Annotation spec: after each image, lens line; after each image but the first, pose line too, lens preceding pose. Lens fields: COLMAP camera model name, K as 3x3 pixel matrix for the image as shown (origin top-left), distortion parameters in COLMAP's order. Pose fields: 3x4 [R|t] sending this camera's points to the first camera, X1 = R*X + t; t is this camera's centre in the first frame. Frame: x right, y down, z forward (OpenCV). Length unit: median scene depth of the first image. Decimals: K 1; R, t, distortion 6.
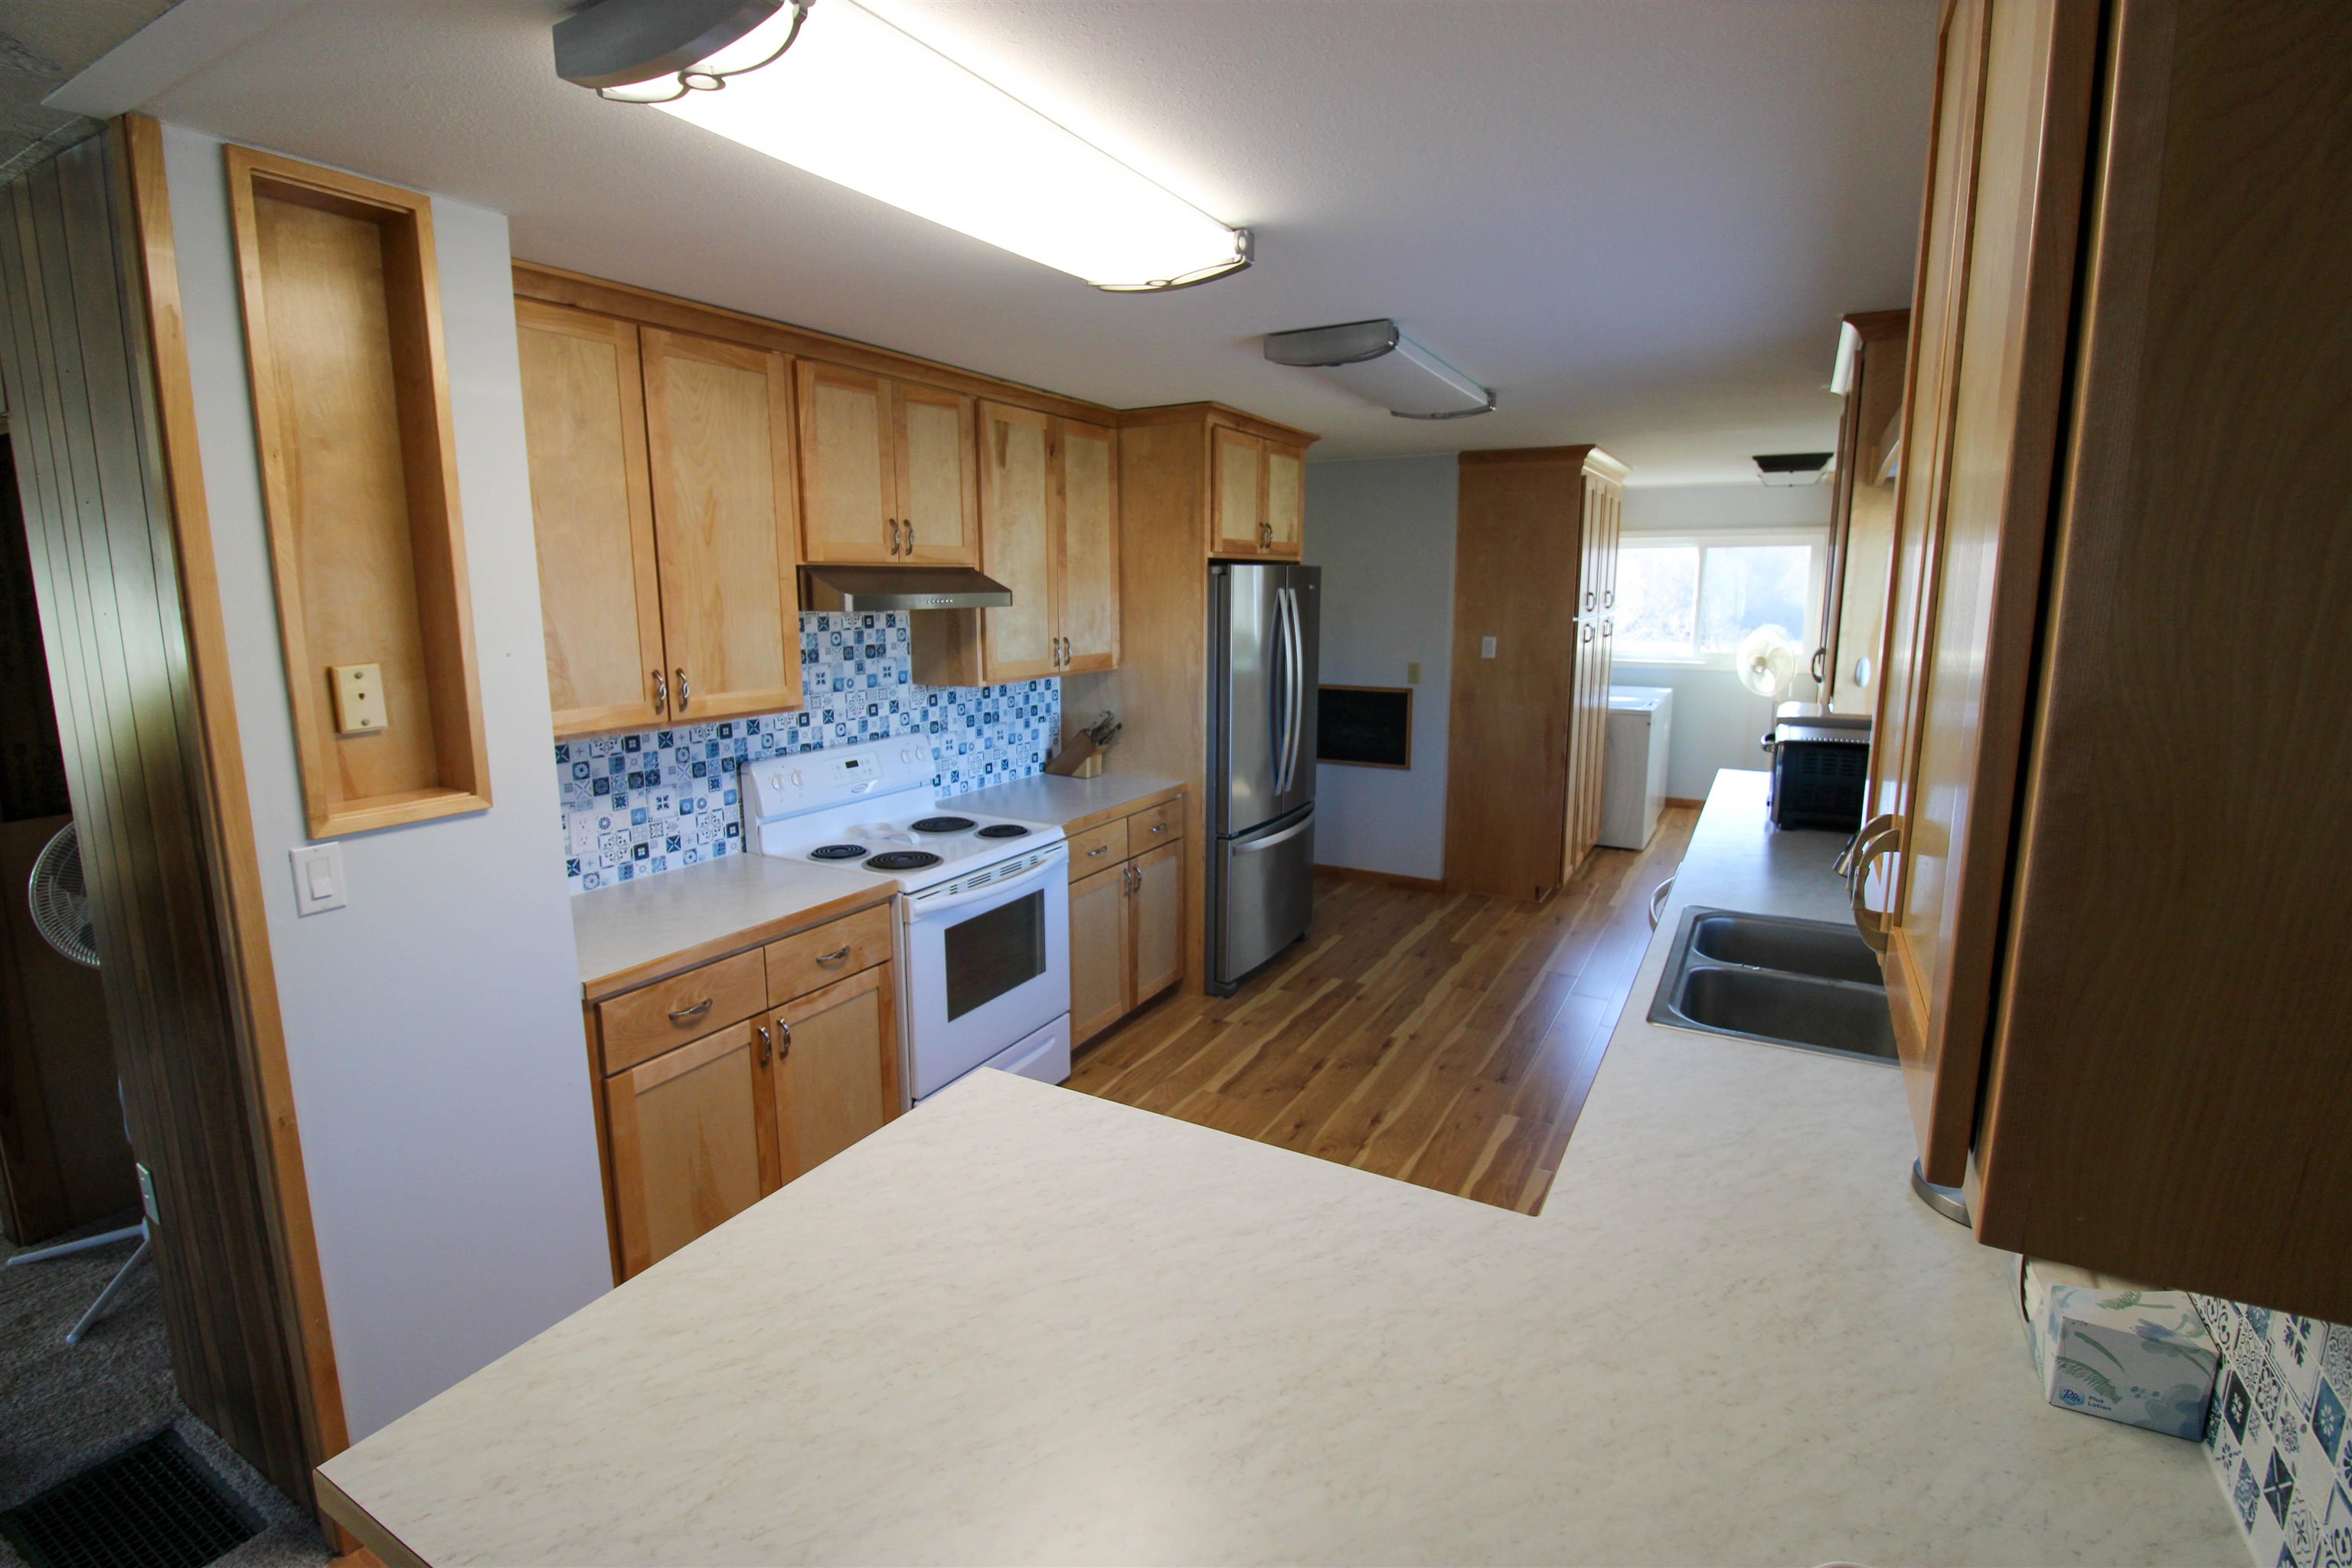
lens RADIAL K [[1094.7, 0, 1171.3], [0, 1094.7, 762.6], [0, 0, 1]] dist [0.000649, 0.000647]
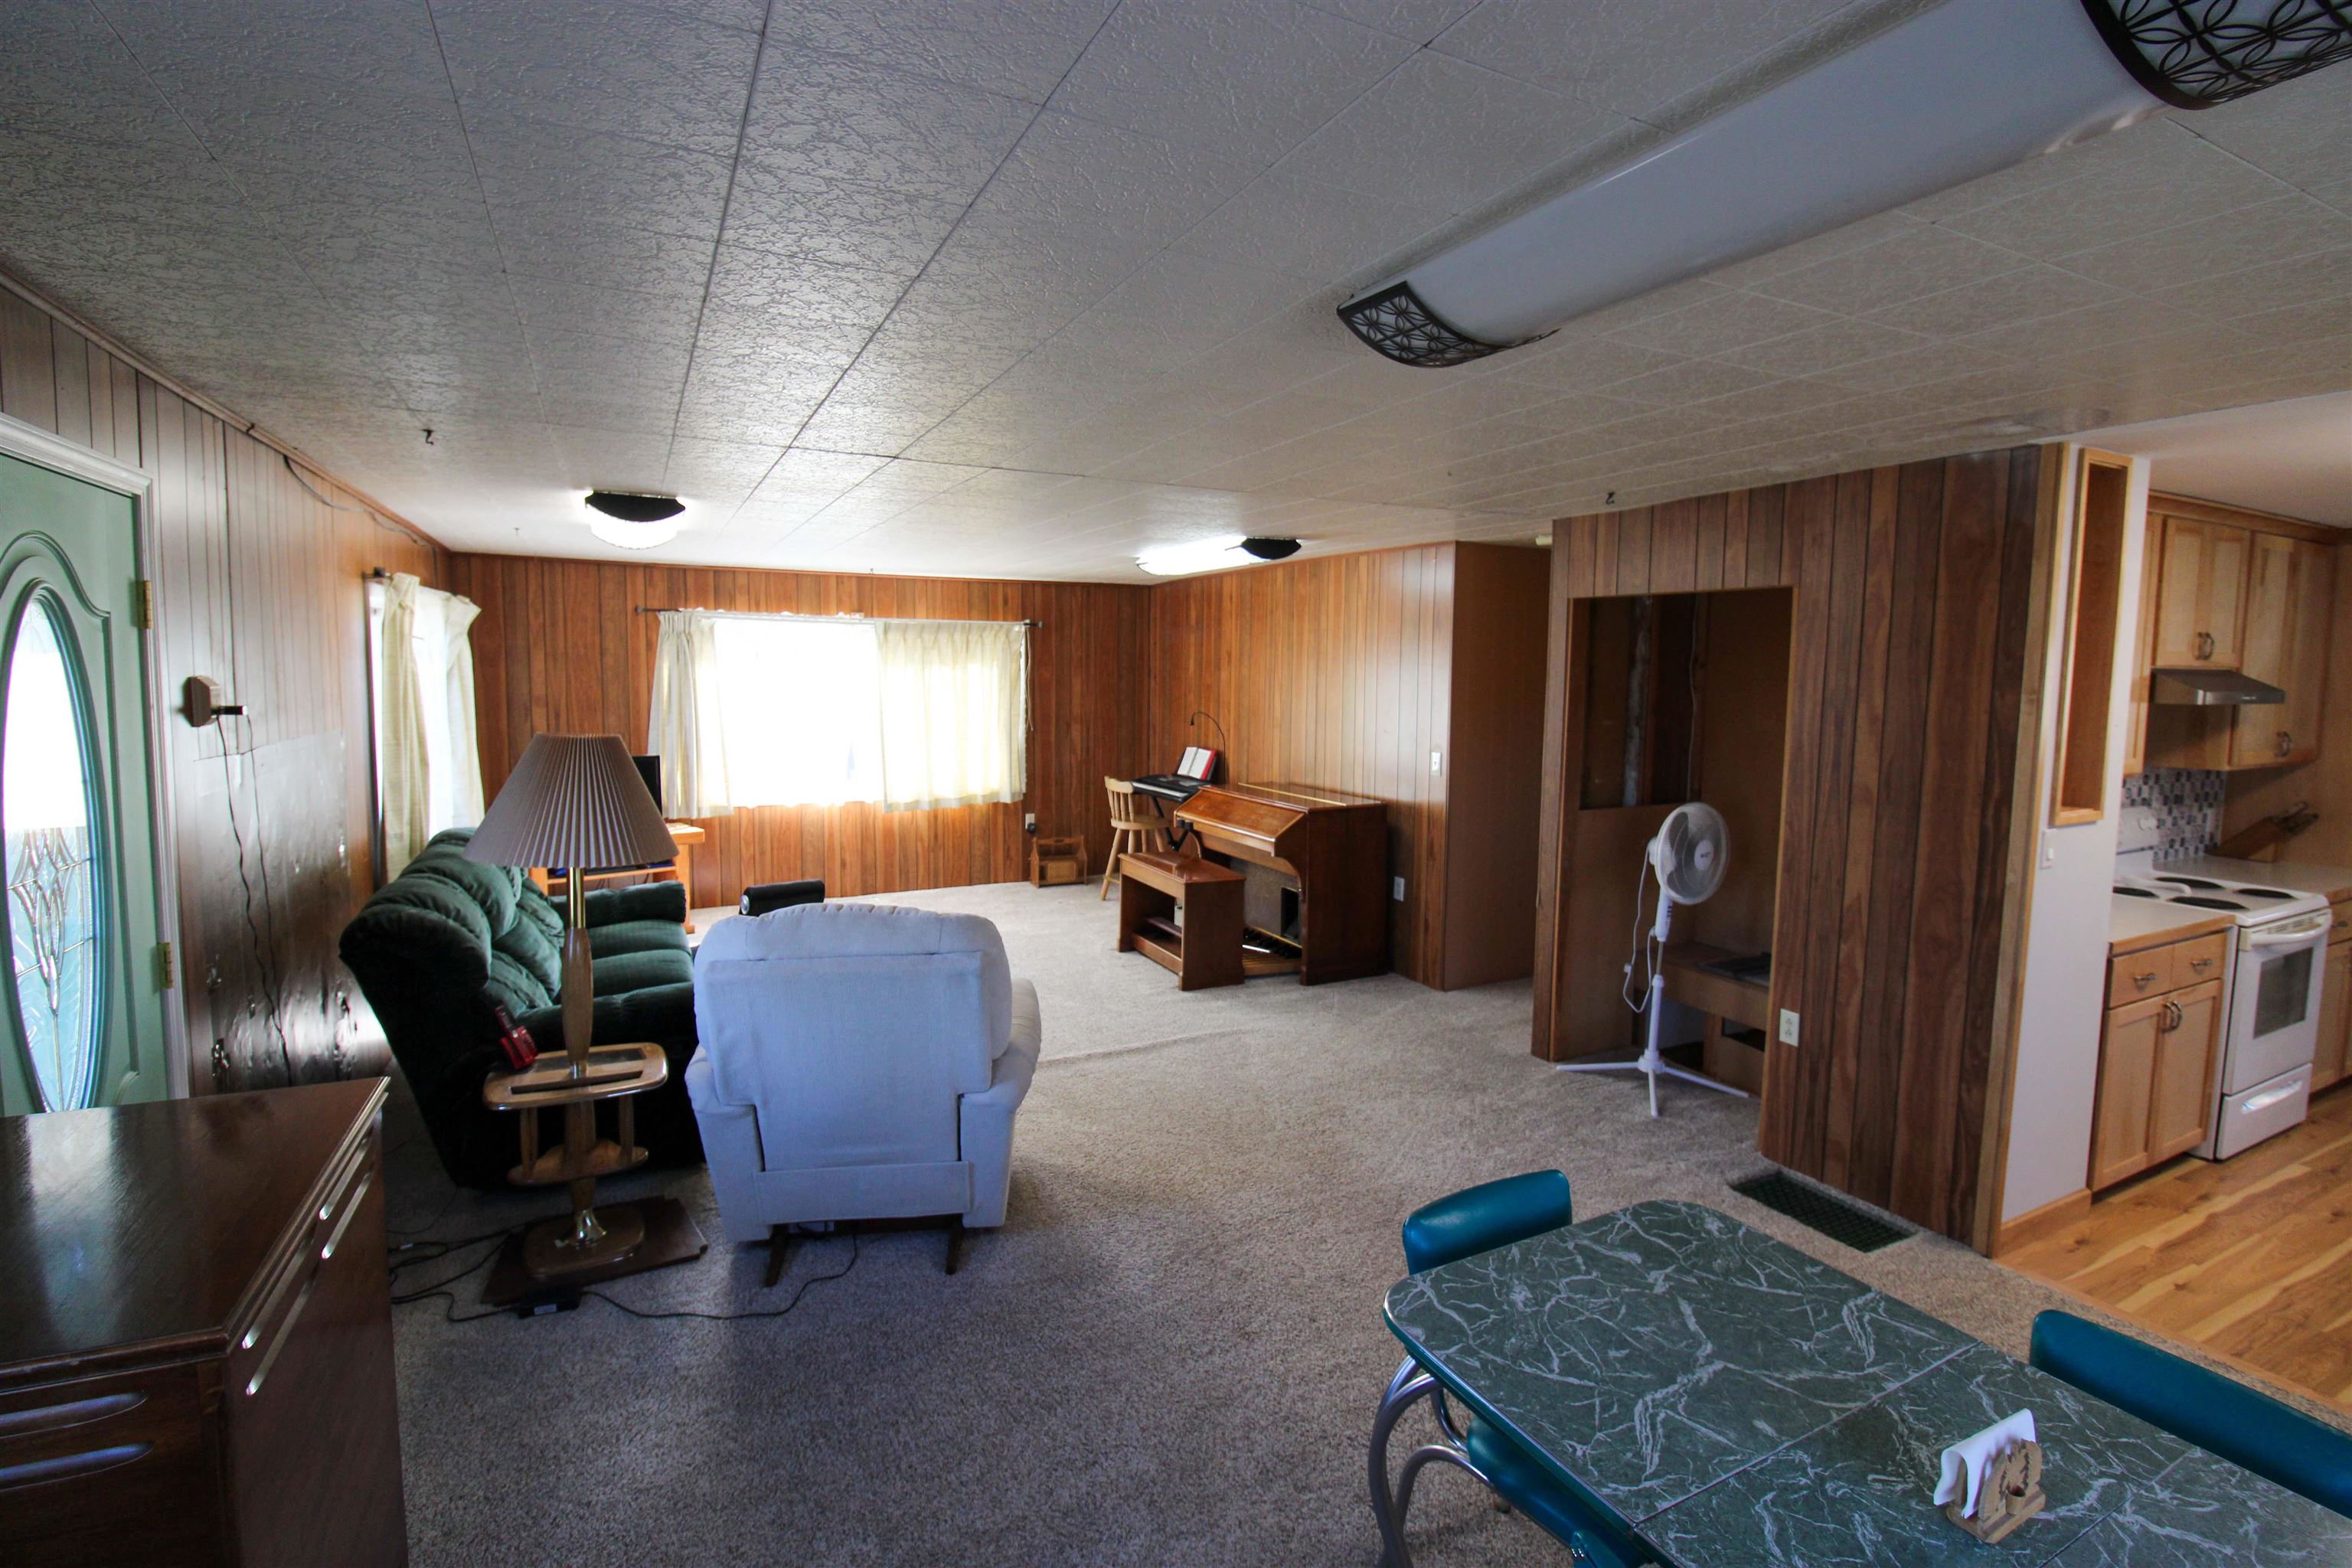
lens RADIAL K [[1094.7, 0, 1187.0], [0, 1094.7, 773.5], [0, 0, 1]] dist [0.000649, 0.000647]
pose [[0.845862, 0.053505, -0.530711, -0.511909], [-0.094444, 0.994259, -0.050288, 0.102976], [0.524973, 0.092659, 0.846060, -0.610001]]
